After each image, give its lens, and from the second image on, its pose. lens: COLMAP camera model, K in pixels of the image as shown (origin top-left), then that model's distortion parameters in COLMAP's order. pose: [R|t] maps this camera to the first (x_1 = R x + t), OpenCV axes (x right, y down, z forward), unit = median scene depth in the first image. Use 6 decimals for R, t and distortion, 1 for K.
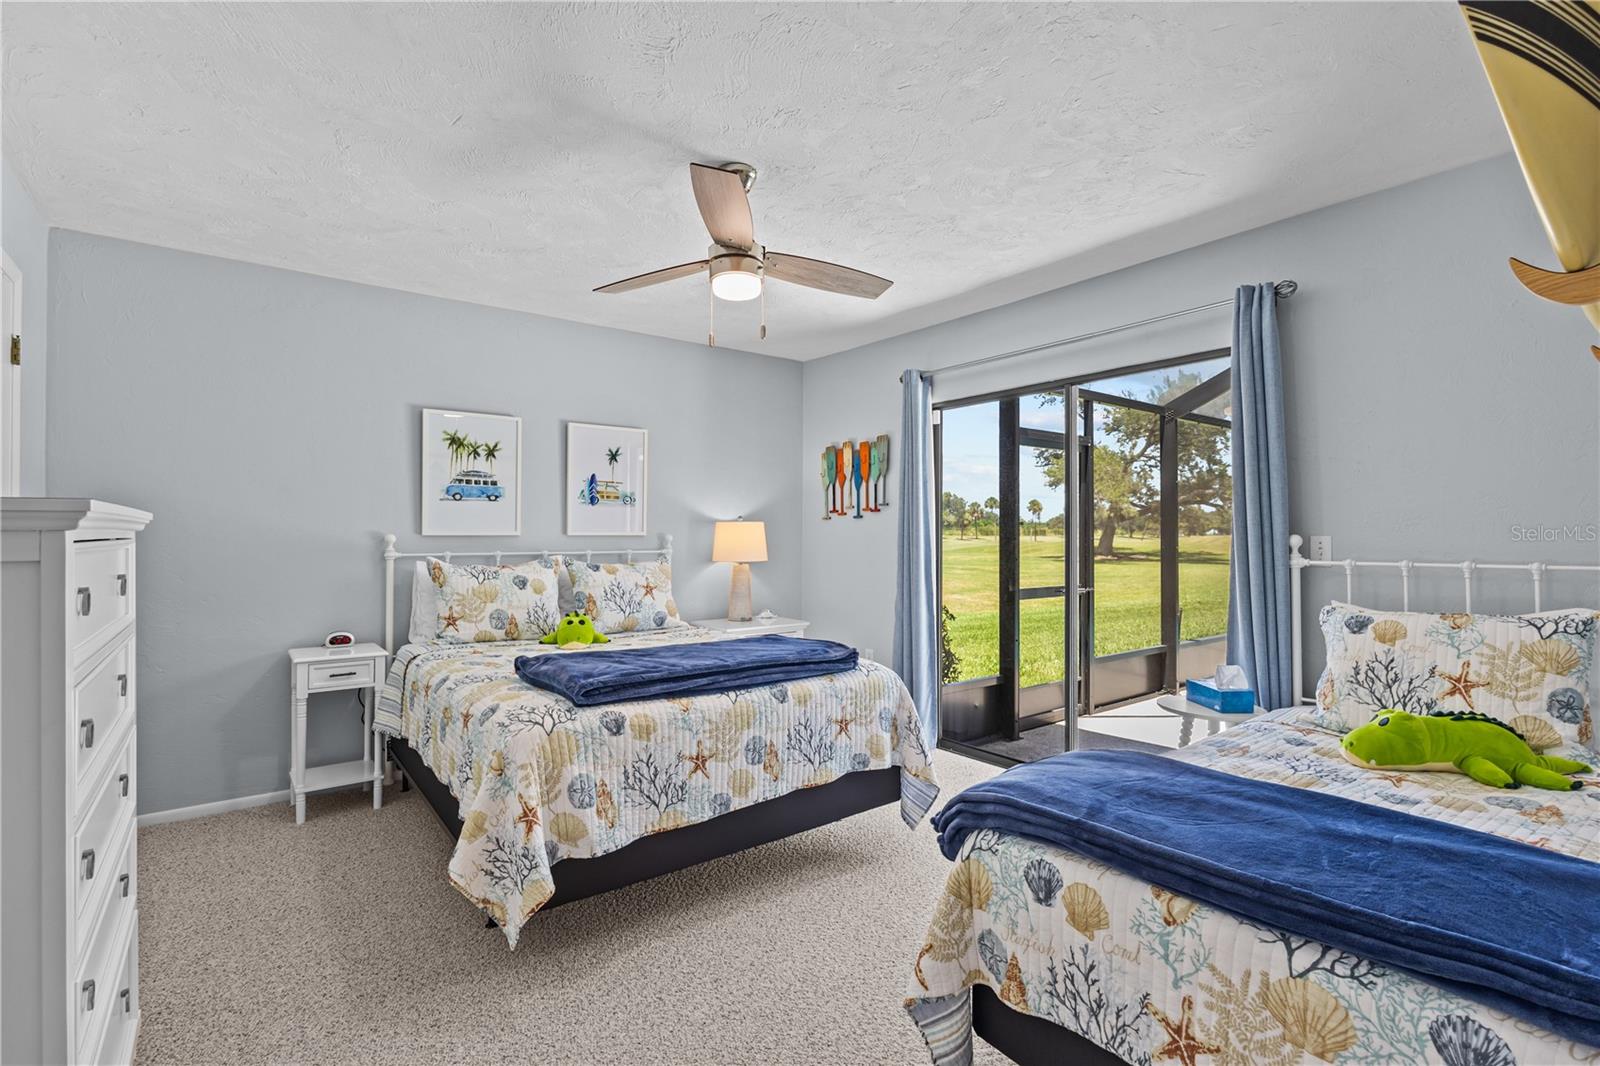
lens RADIAL K [[739.2, 0, 796.6], [0, 739.2, 527.4], [0, 0, 1]] dist [0.004530, 0.000881]
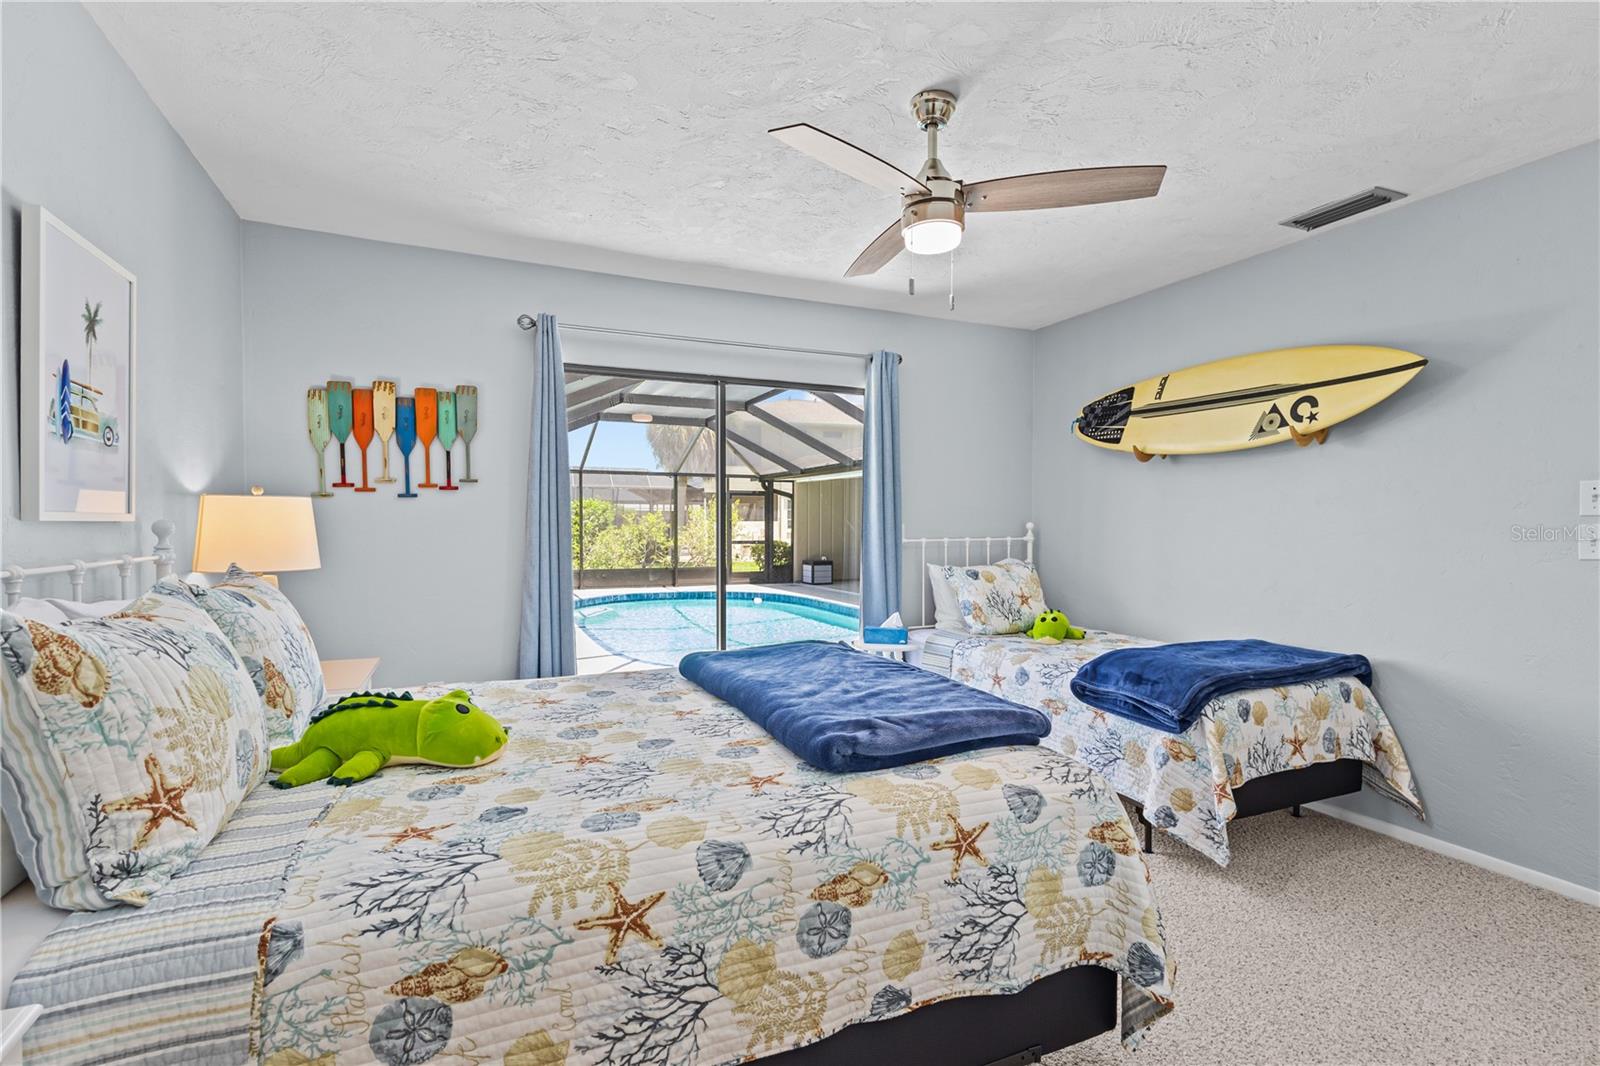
lens RADIAL K [[759.4, 0, 807.1], [0, 759.4, 526.3], [0, 0, 1]] dist [0.002716, 0.000624]
pose [[0.213624, -0.002797, 0.976912, -0.534917], [-0.013647, 0.999890, 0.005847, 0.005131], [-0.976821, -0.014581, 0.213562, 0.504552]]
